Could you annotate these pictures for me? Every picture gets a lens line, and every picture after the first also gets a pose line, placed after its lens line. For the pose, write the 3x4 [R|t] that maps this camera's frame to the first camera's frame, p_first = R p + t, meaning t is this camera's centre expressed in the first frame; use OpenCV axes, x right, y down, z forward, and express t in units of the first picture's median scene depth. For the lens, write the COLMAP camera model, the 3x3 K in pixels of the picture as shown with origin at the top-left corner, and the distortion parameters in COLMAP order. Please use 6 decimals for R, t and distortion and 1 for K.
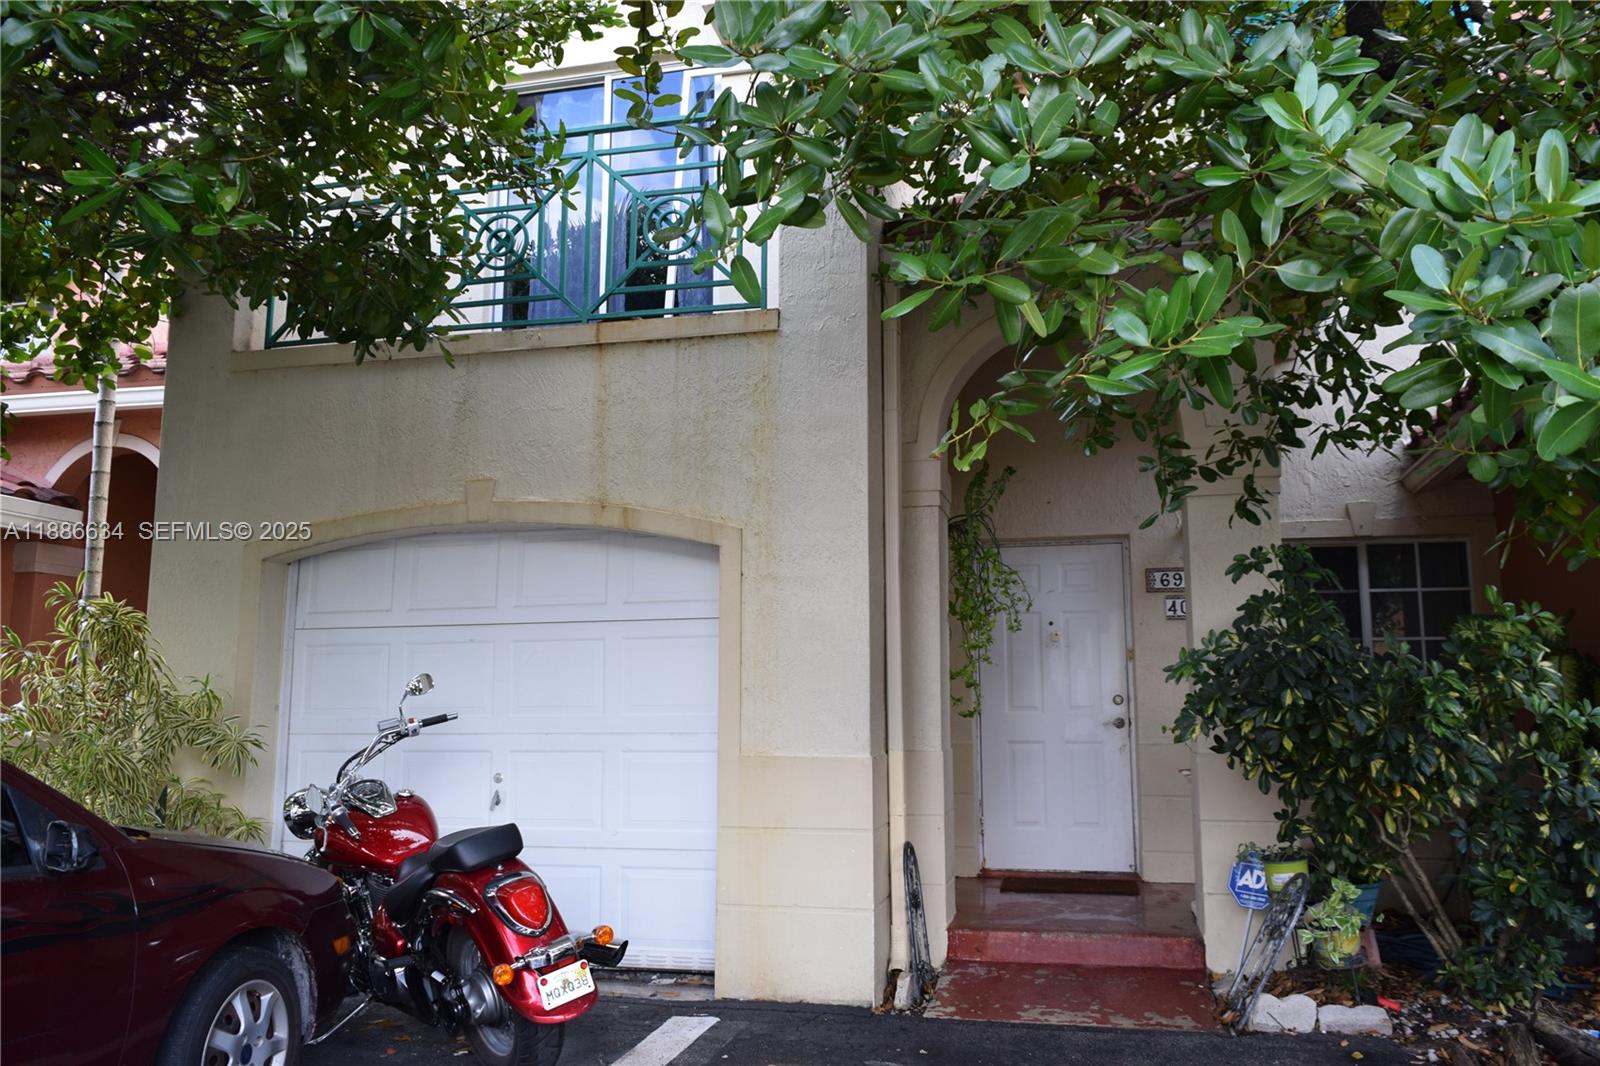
lens RADIAL K [[1249.2, 0, 802.2], [0, 1249.2, 525.3], [0, 0, 1]] dist [0.005683, 0.005060]
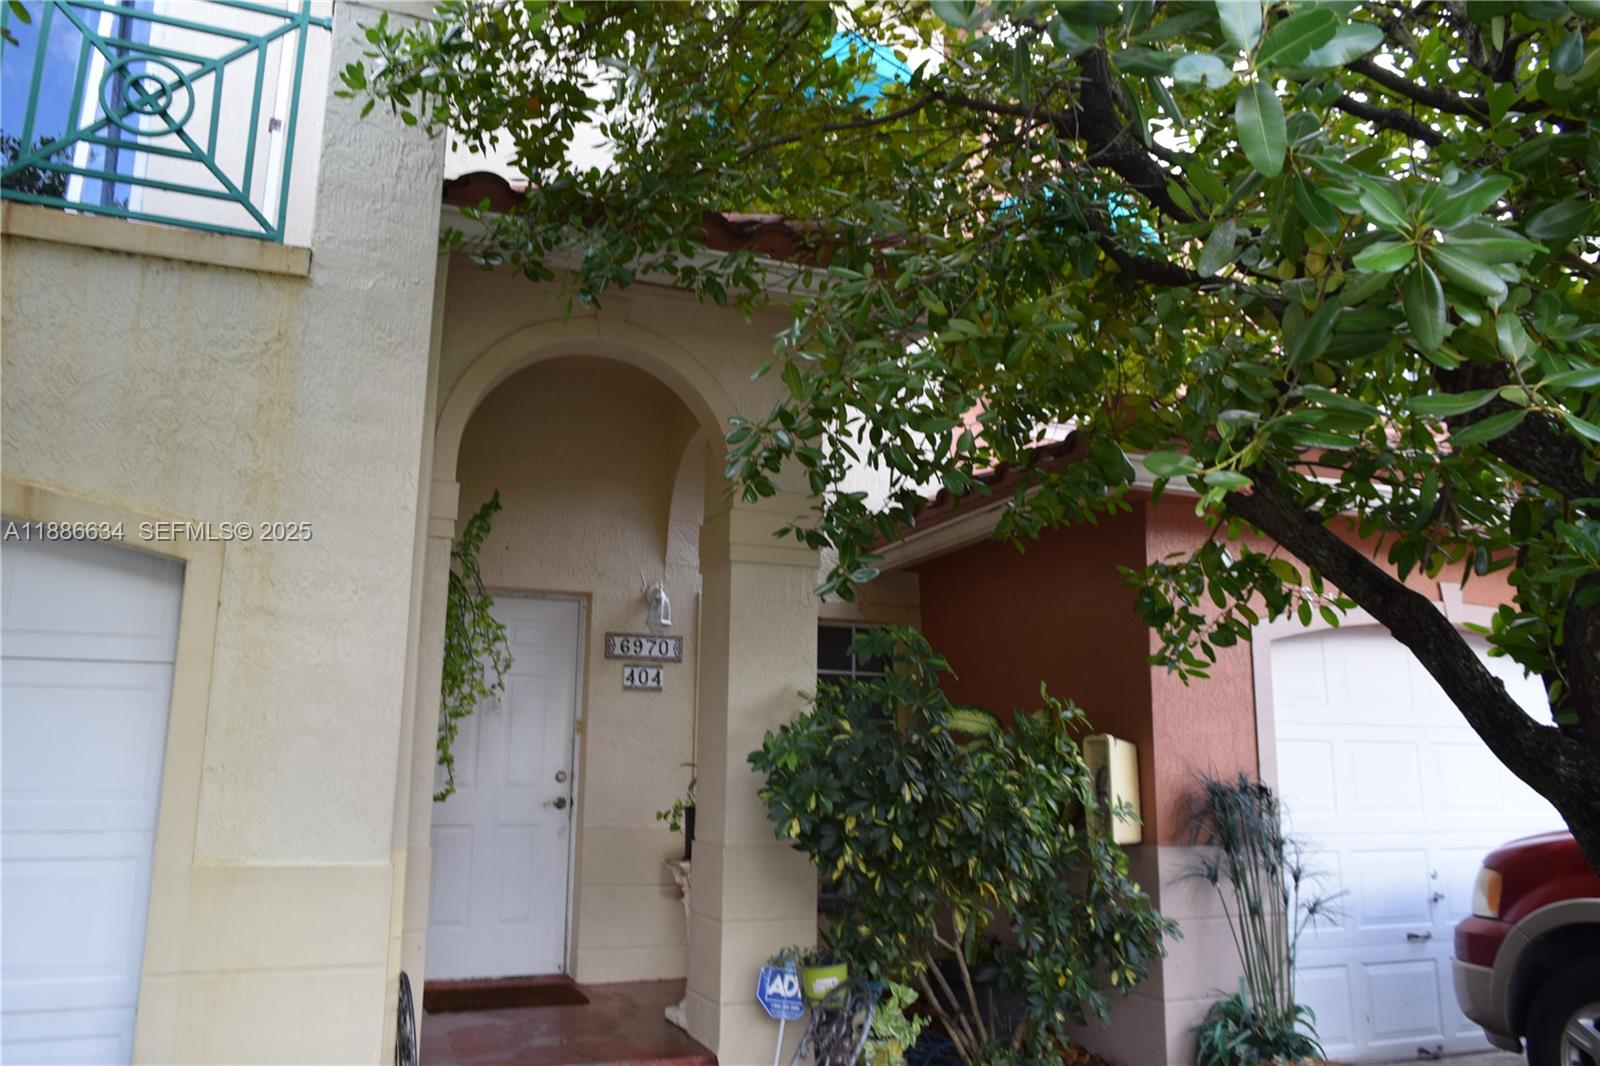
lens RADIAL K [[1249.2, 0, 802.2], [0, 1249.2, 525.3], [0, 0, 1]] dist [0.005683, 0.005060]
pose [[0.816293, 0.123644, 0.564250, -0.181690], [-0.099060, 0.992316, -0.074137, 0.014781], [-0.569081, 0.004622, 0.822268, 0.232414]]
